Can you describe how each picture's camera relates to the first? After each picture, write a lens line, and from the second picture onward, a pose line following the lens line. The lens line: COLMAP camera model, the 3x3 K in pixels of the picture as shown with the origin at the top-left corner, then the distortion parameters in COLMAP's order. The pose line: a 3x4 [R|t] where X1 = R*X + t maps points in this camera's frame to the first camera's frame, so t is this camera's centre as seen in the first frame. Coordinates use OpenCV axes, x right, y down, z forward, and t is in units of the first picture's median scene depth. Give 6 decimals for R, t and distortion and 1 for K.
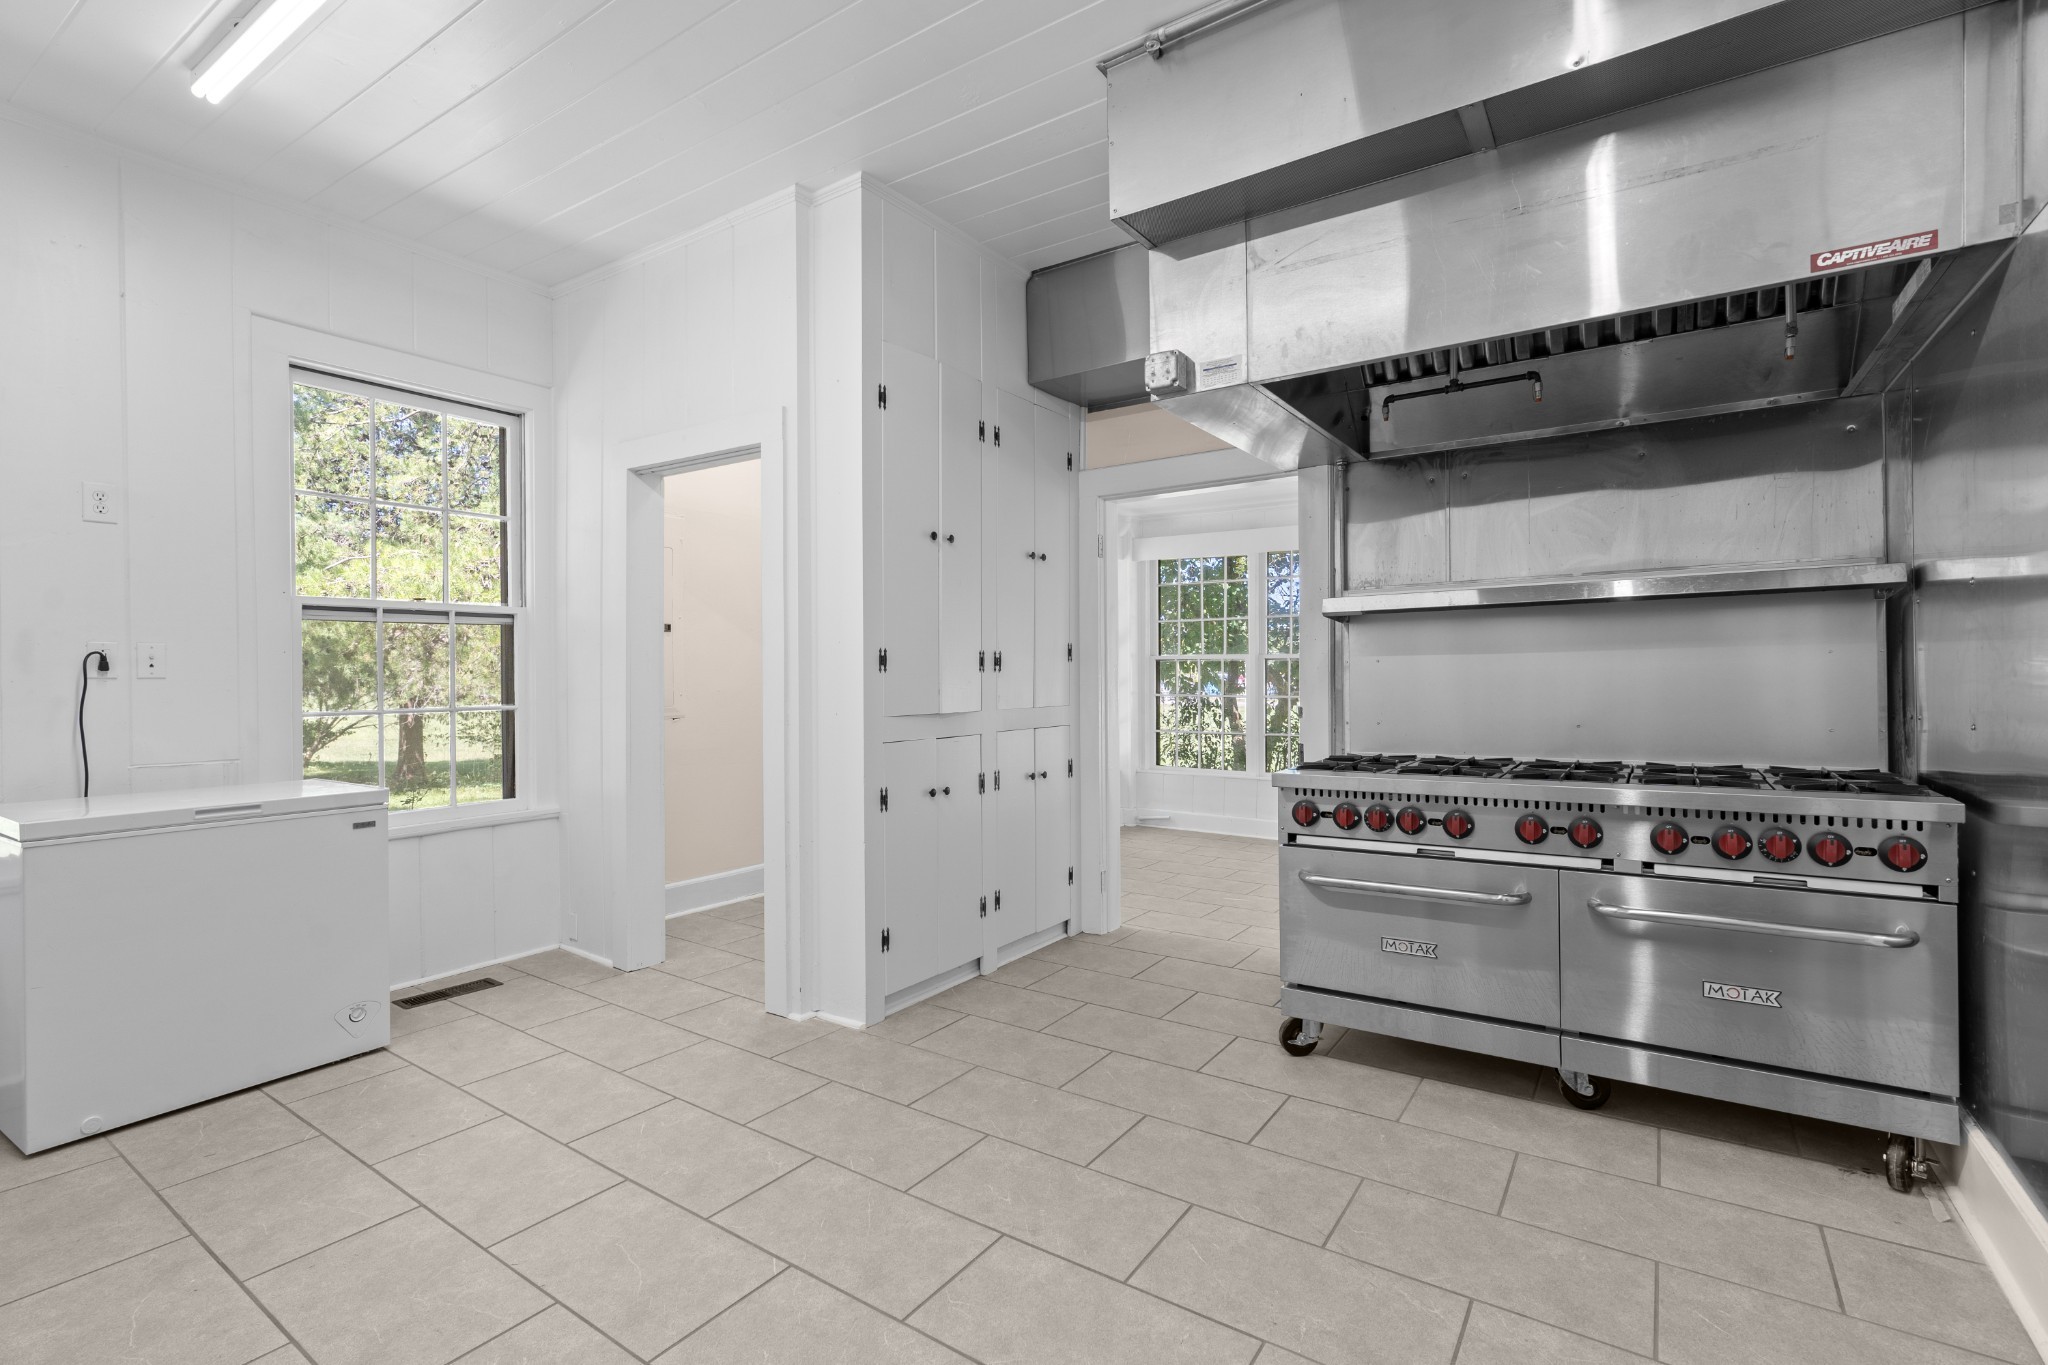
lens RADIAL K [[919.9, 0, 1029.3], [0, 919.9, 679.4], [0, 0, 1]] dist [-0.000092, 0.000343]
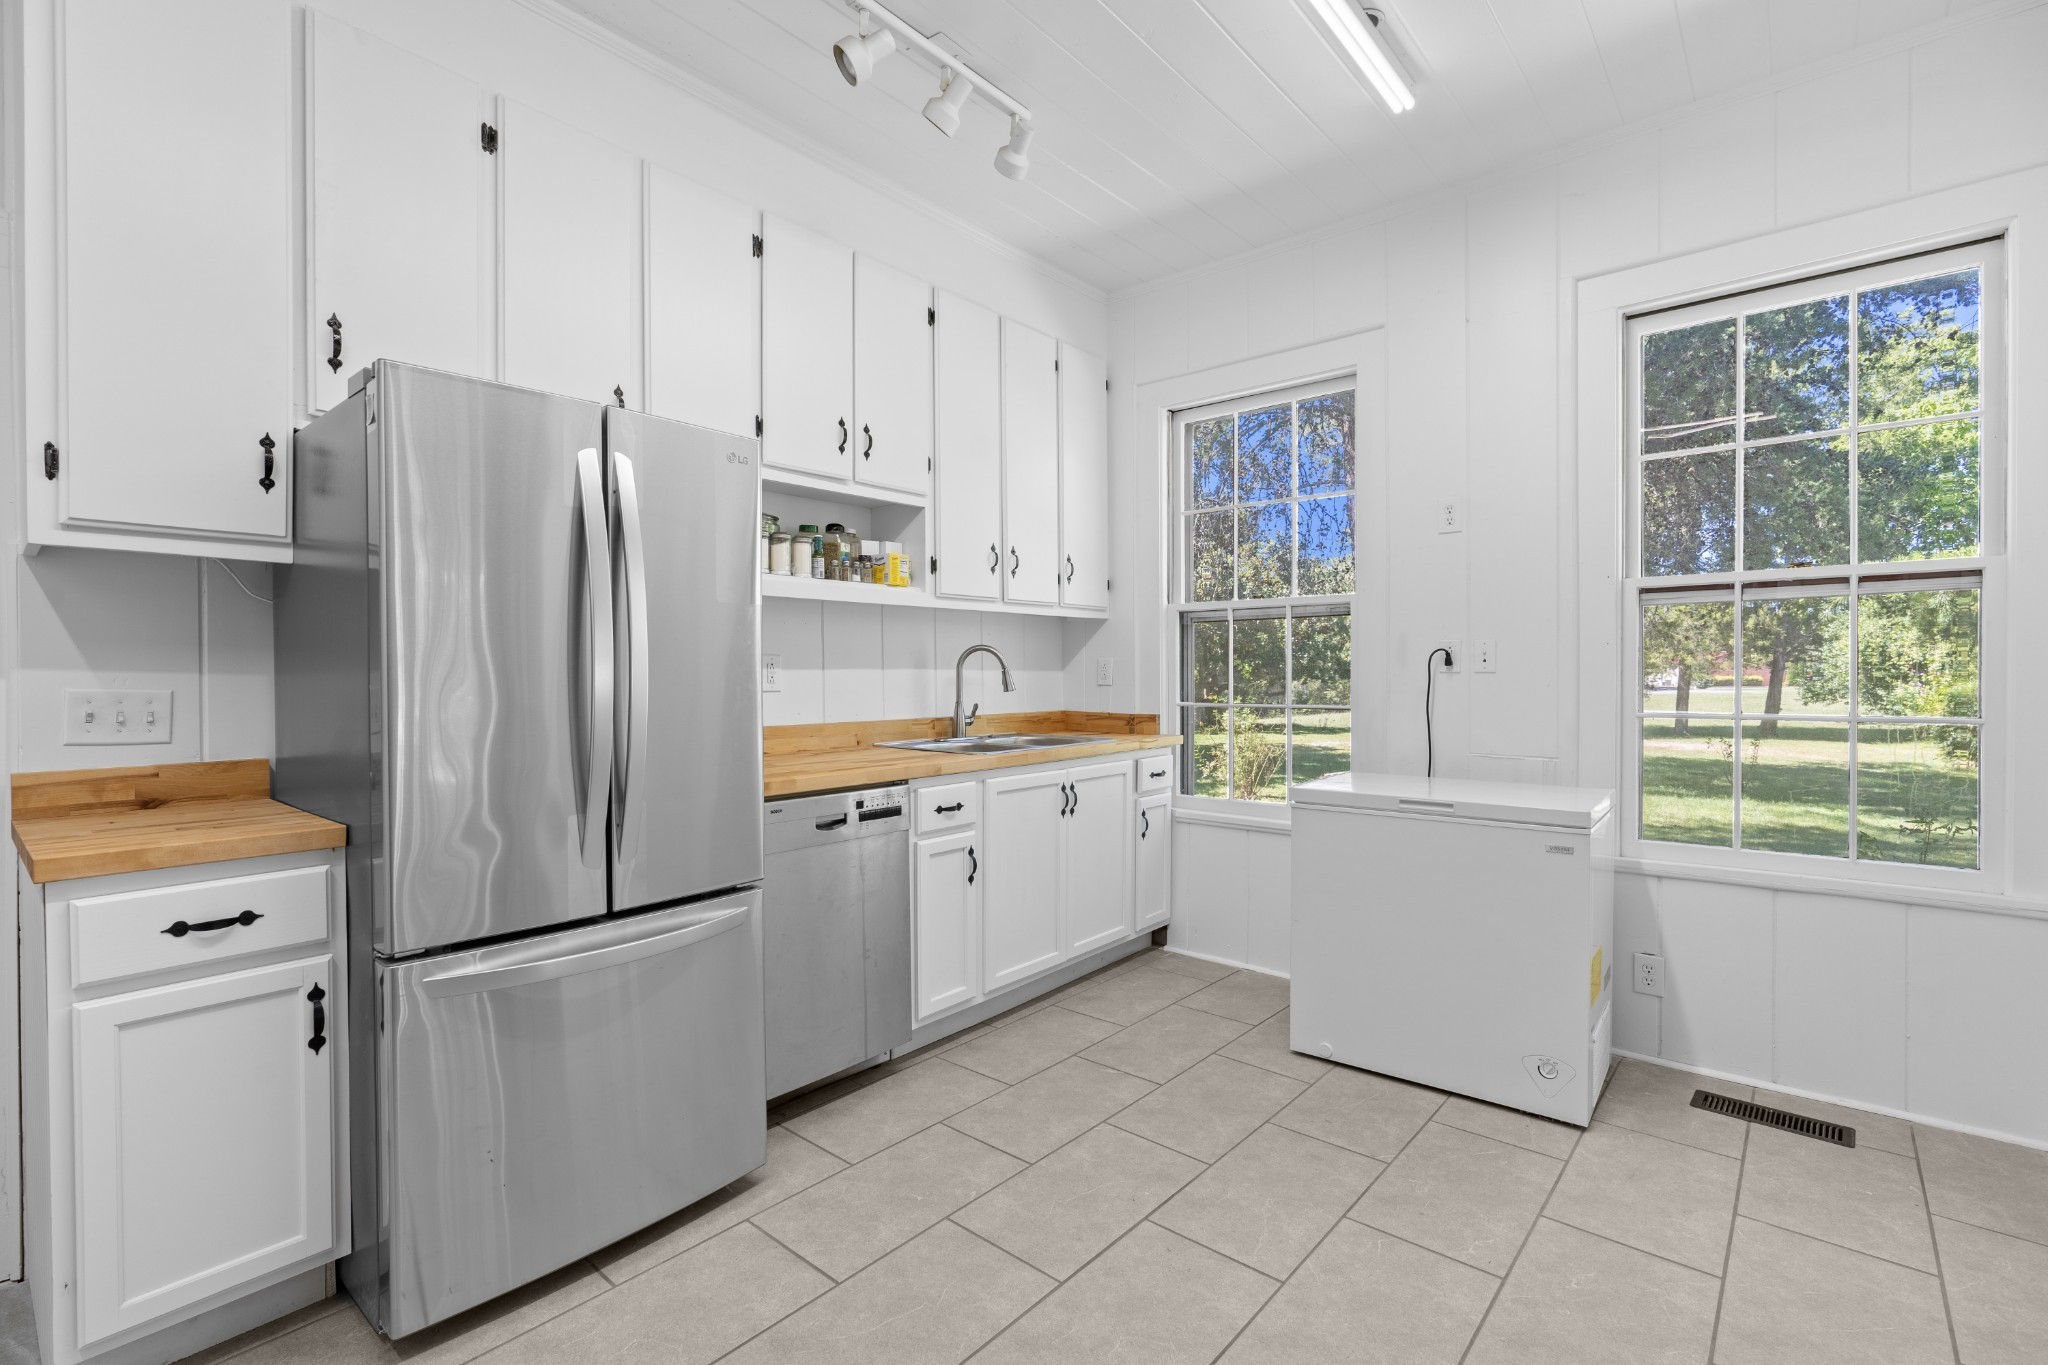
lens RADIAL K [[919.9, 0, 1029.3], [0, 919.9, 679.4], [0, 0, 1]] dist [-0.000092, 0.000343]
pose [[-0.106628, 0.012087, -0.994226, 0.163967], [-0.001073, 0.999924, 0.012272, -0.006527], [0.994298, 0.002375, -0.106607, 0.627477]]
